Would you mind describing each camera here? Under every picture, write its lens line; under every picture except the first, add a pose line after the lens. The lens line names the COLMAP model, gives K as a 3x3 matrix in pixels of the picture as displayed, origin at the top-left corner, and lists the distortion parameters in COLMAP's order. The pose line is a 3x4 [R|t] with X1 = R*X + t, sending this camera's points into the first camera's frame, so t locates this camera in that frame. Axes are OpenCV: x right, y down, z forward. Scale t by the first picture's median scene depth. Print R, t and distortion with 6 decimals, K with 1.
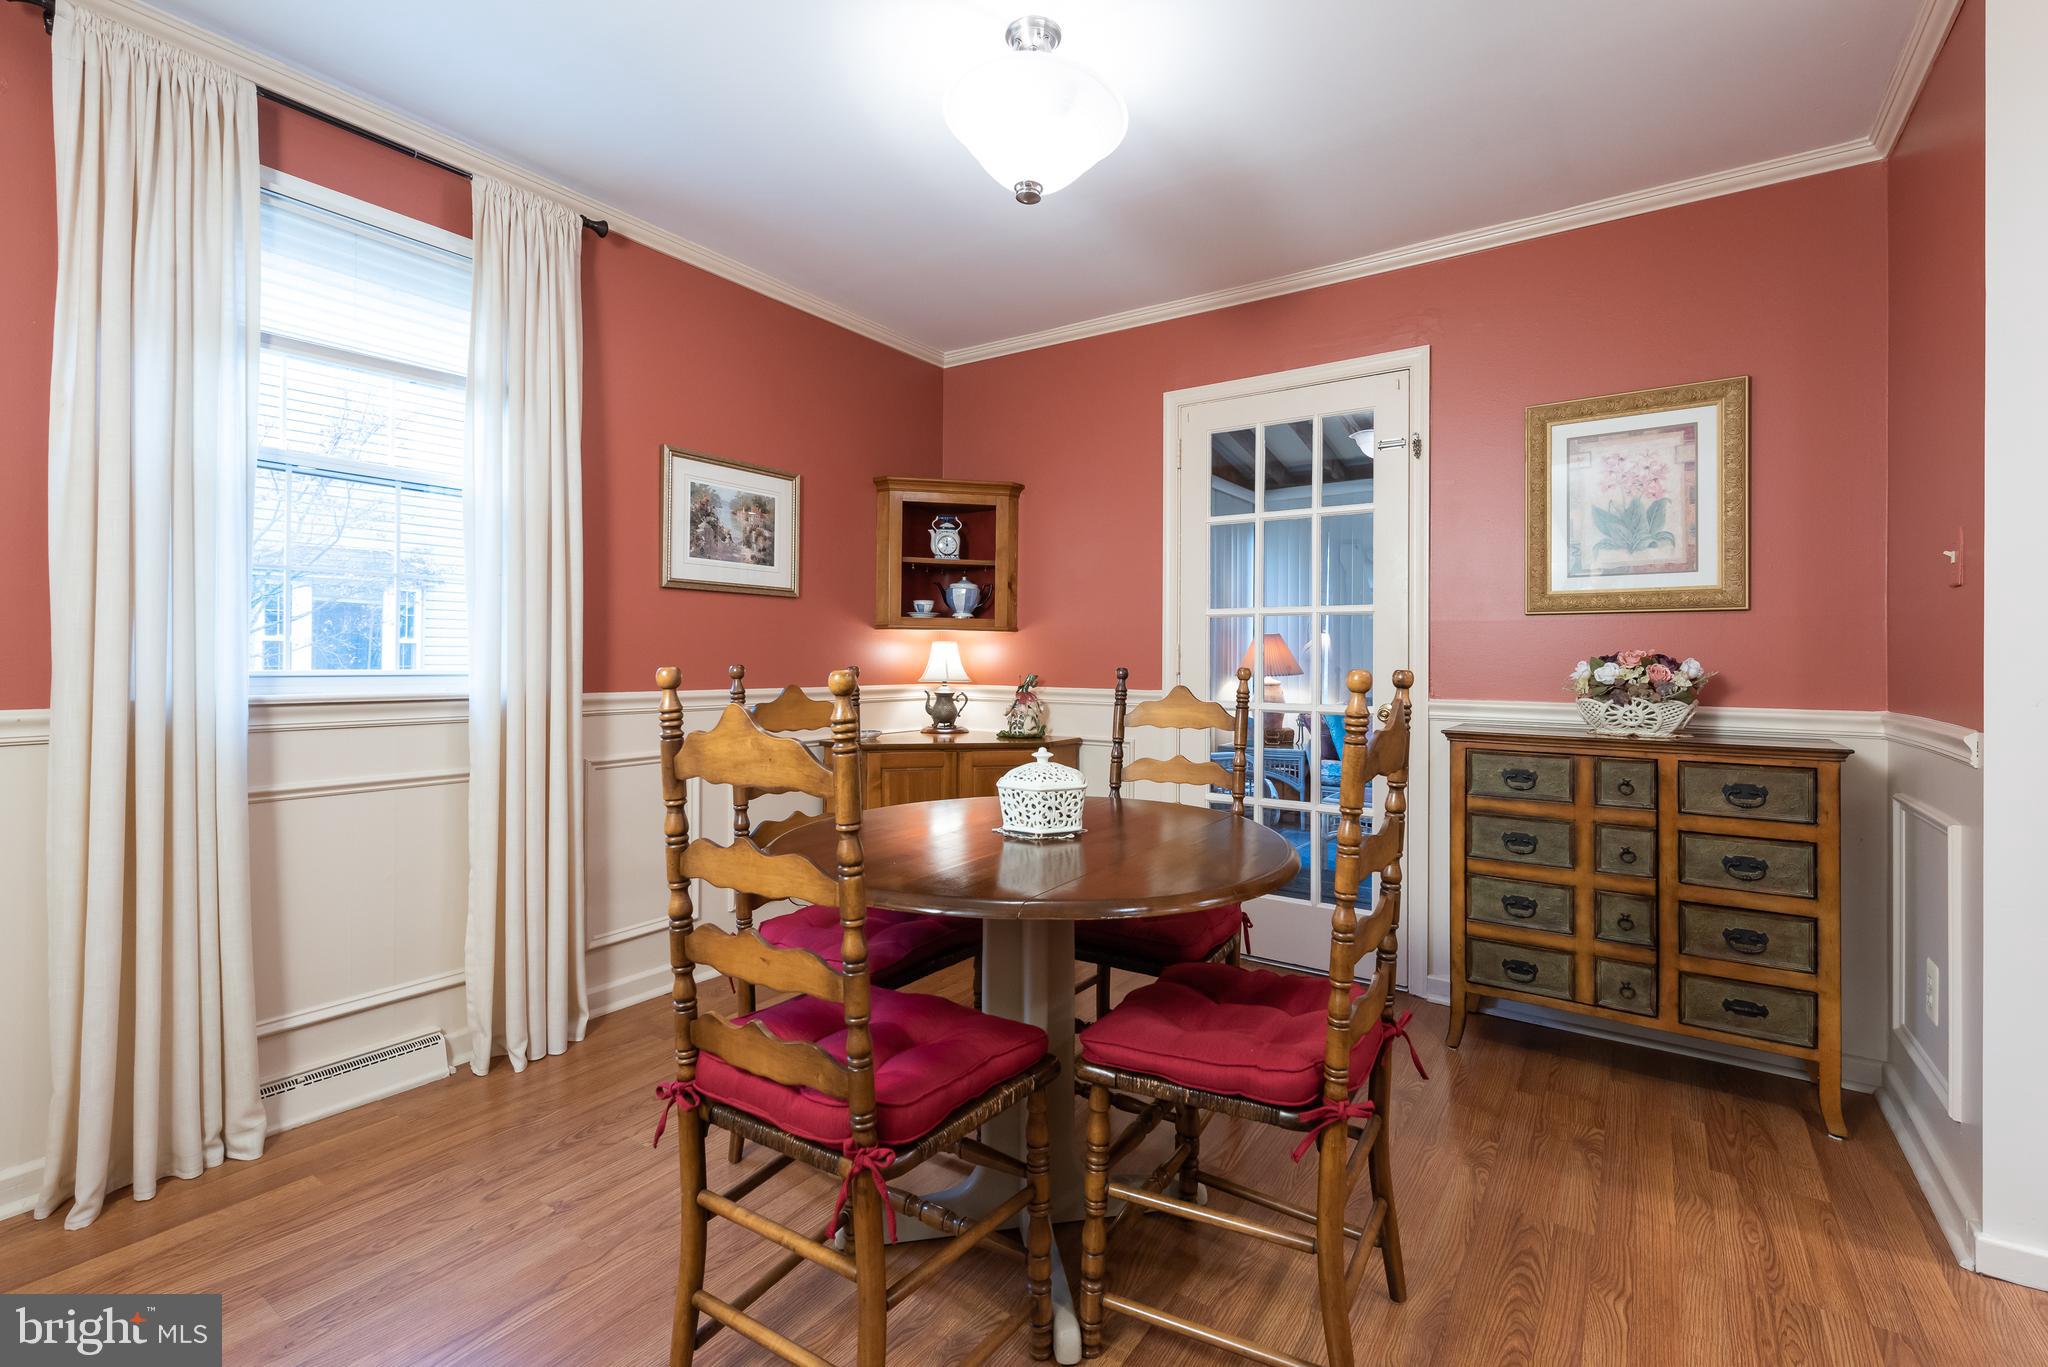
lens RADIAL K [[919.4, 0, 1022.0], [0, 919.4, 649.5], [0, 0, 1]] dist [0.014799, -0.003574]
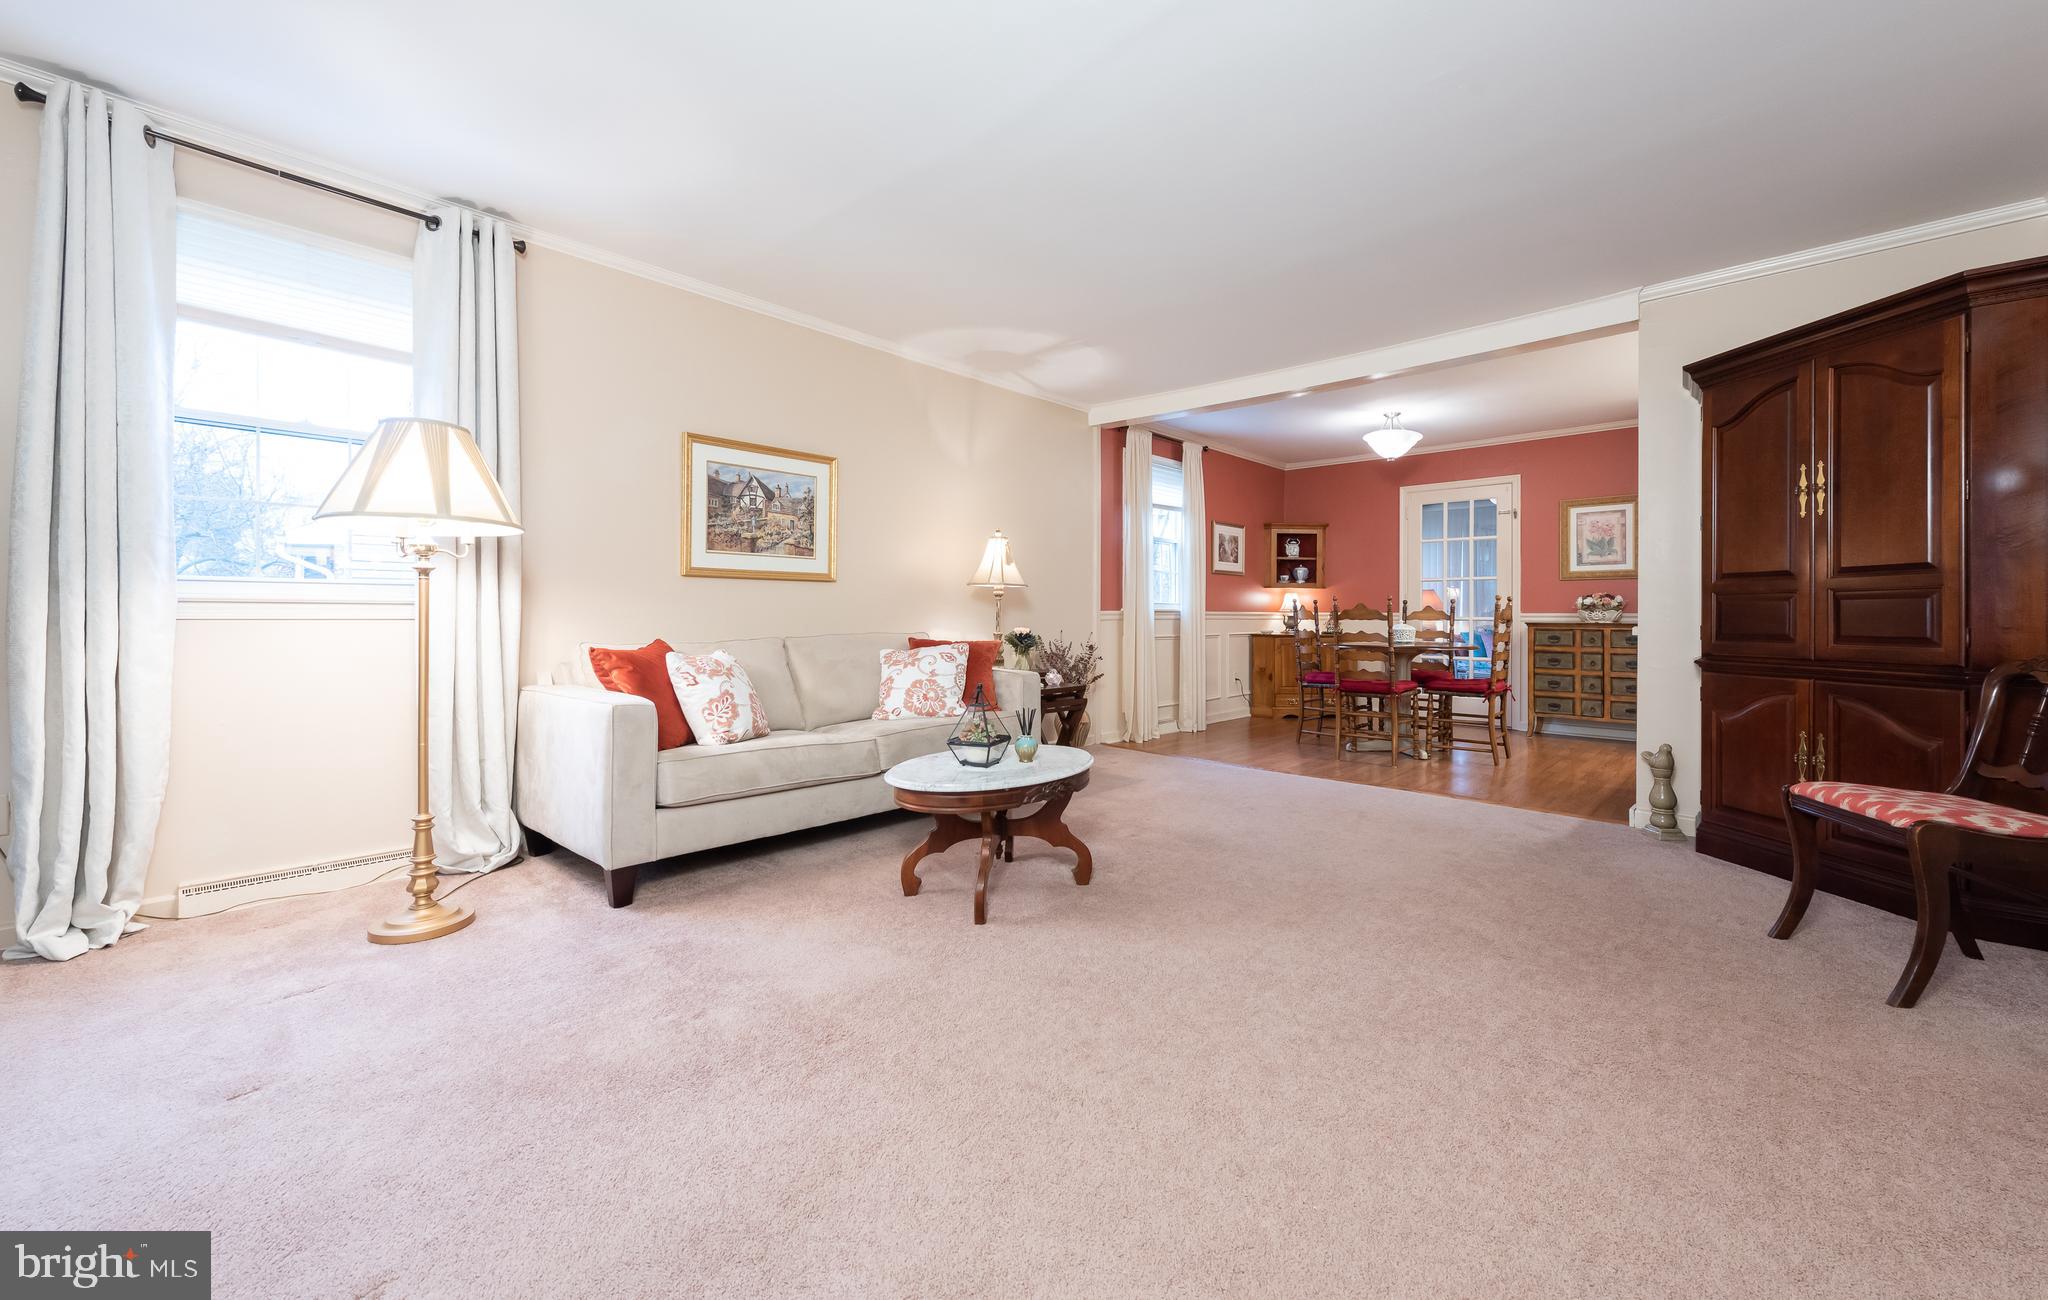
lens RADIAL K [[796.2, 0, 1021.9], [0, 796.2, 617.3], [0, 0, 1]] dist [0.002887, 0.000088]
pose [[0.988913, -0.004209, -0.148435, -0.650044], [0.006298, 0.999888, 0.013610, 0.028425], [0.148361, -0.014394, 0.988829, -1.513187]]
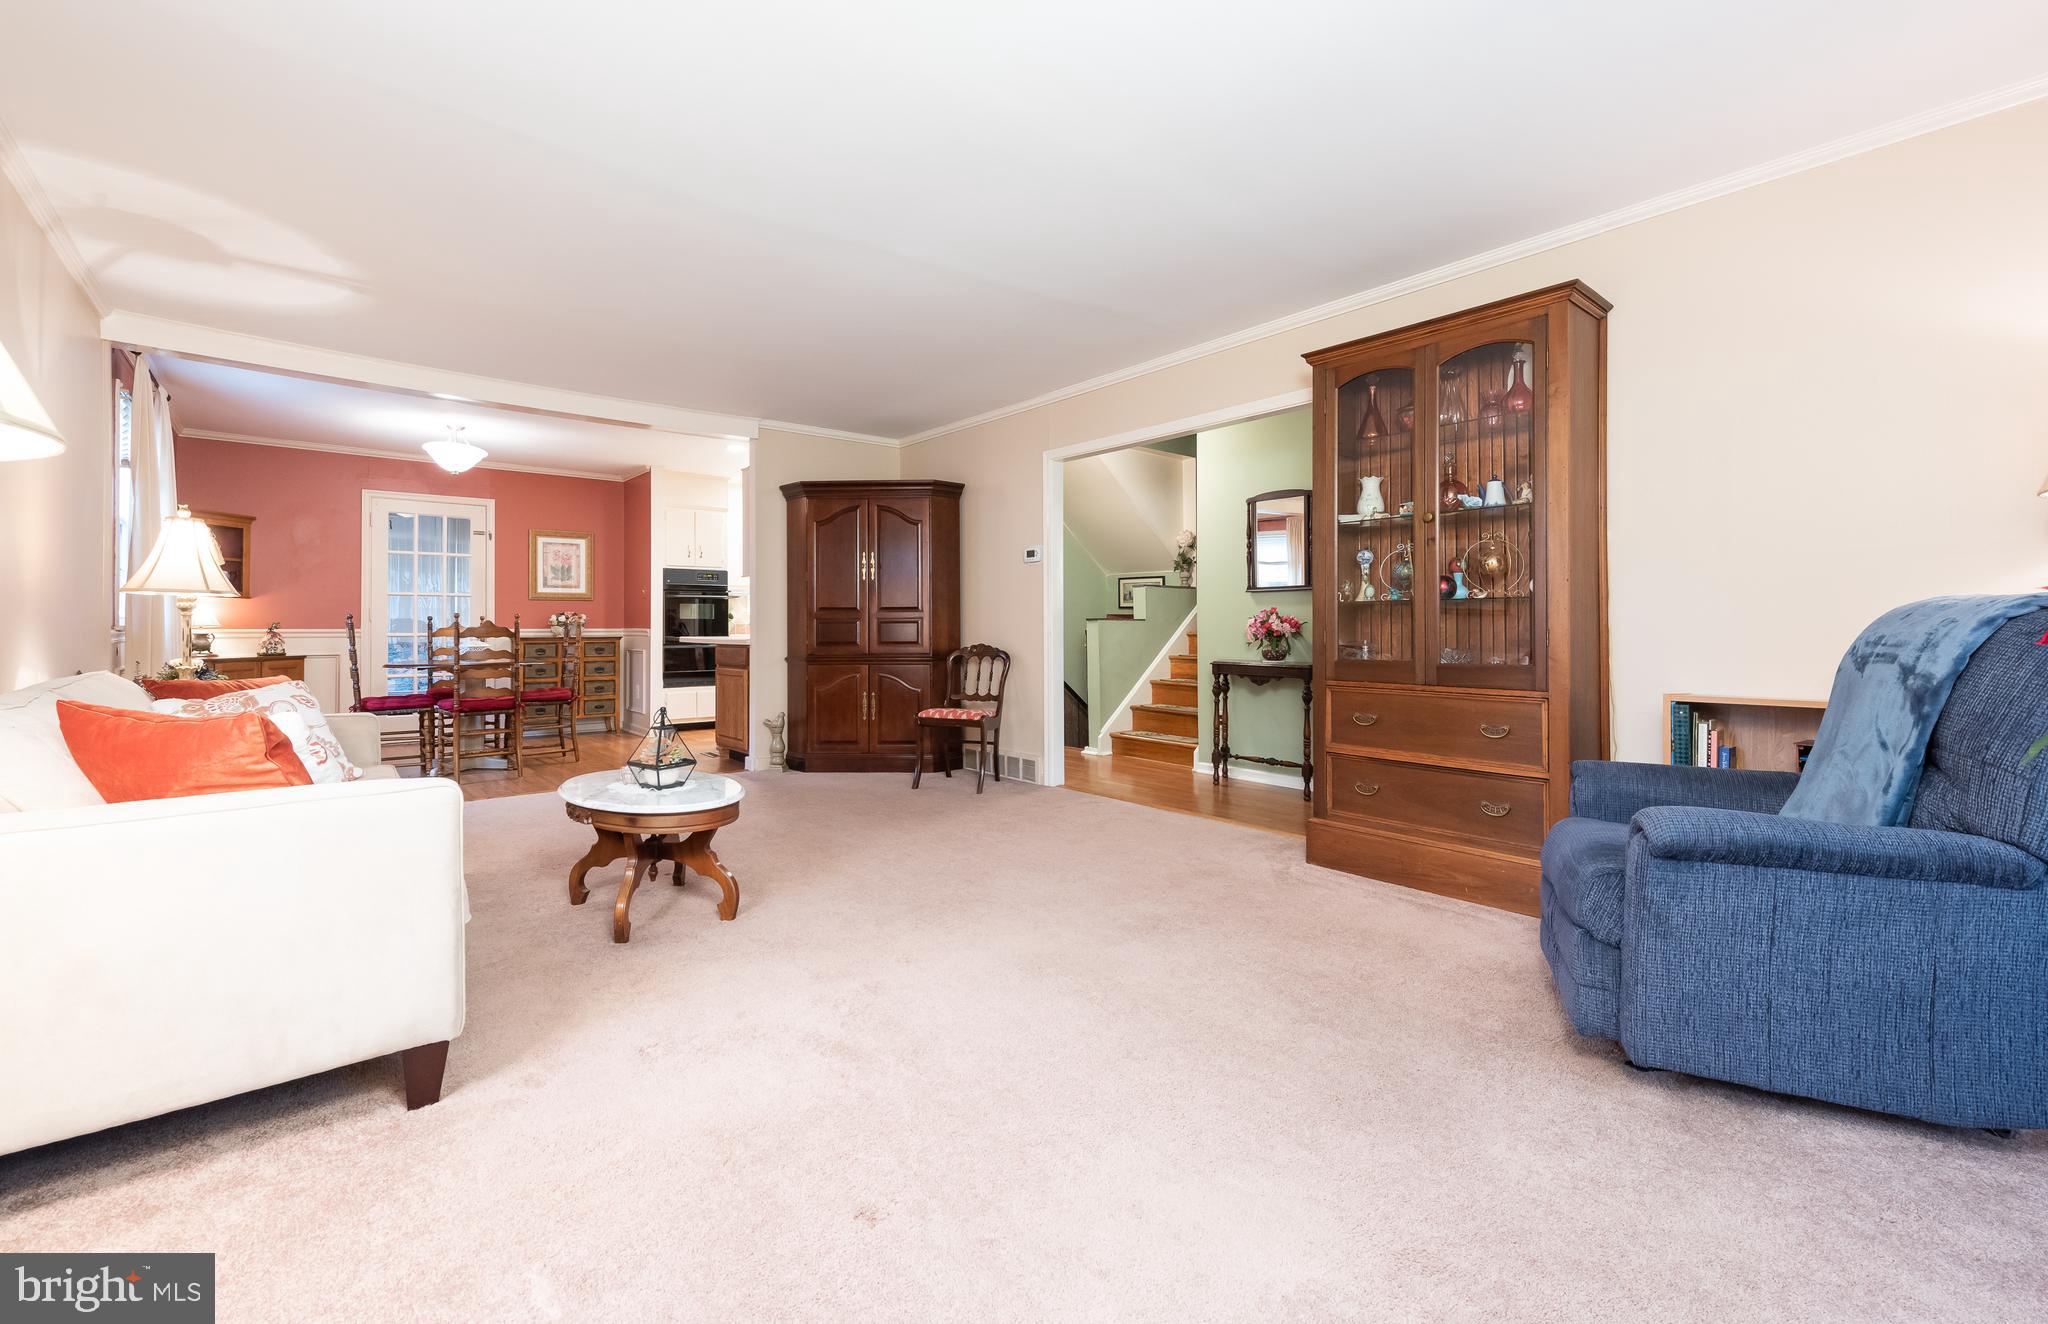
lens RADIAL K [[863.7, 0, 990.9], [0, 863.7, 618.8], [0, 0, 1]] dist [0.013344, 0.000367]
pose [[0.286089, 0.000960, 0.958202, -1.748369], [-0.007034, 0.999975, 0.001098, 0.010959], [-0.958177, -0.007054, 0.286089, -1.251765]]
